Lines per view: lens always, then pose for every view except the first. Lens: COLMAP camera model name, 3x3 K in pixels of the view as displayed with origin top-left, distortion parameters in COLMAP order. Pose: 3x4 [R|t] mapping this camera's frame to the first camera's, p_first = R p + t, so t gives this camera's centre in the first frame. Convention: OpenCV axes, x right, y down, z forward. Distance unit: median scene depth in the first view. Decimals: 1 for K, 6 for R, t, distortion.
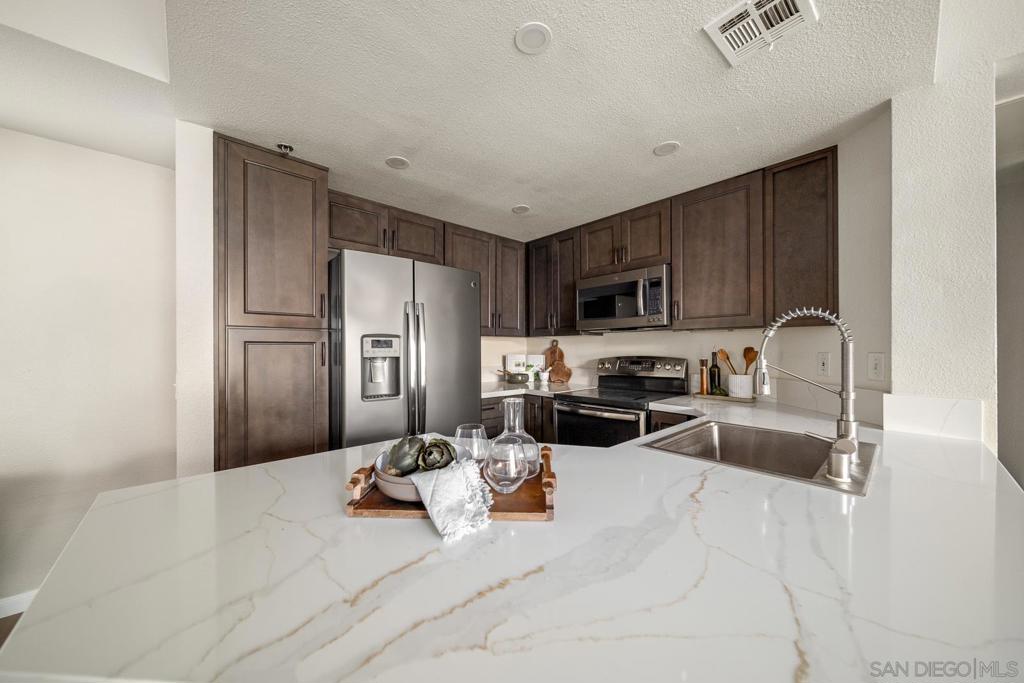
lens RADIAL K [[366.2, 0, 515.3], [0, 366.2, 348.6], [0, 0, 1]] dist [-0.004463, -0.000008]
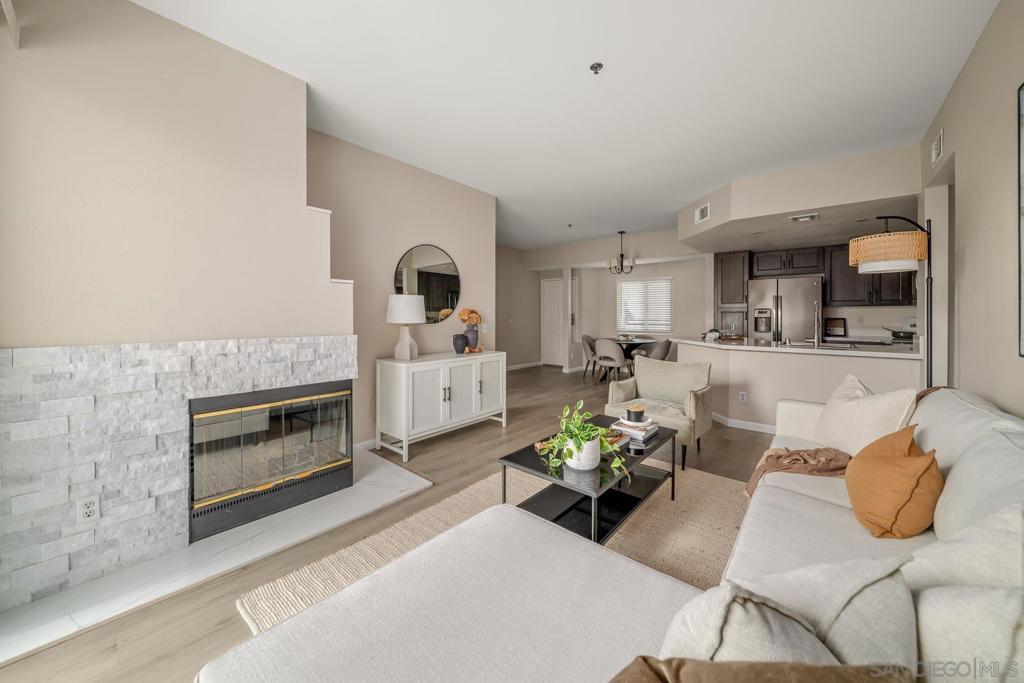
lens RADIAL K [[366.2, 0, 520.6], [0, 366.2, 319.8], [0, 0, 1]] dist [-0.004463, -0.000008]
pose [[0.138826, 0.012725, -0.990235, 1.973878], [-0.001012, 0.999919, 0.012708, 0.010661], [0.990316, -0.000762, 0.138828, -1.106481]]
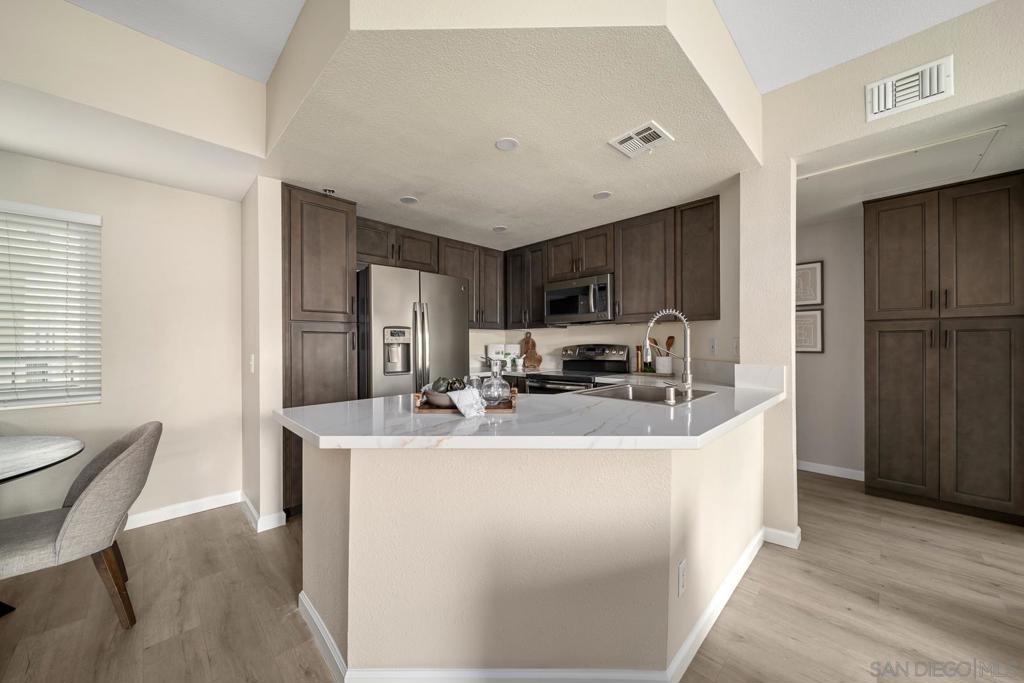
lens RADIAL K [[366.2, 0, 506.9], [0, 366.2, 343.7], [0, 0, 1]] dist [-0.004463, -0.000008]
pose [[0.999455, -0.002633, 0.032915, -0.004589], [0.002611, 0.999996, 0.000699, 0.023341], [-0.032917, -0.000613, 0.999458, -0.348670]]
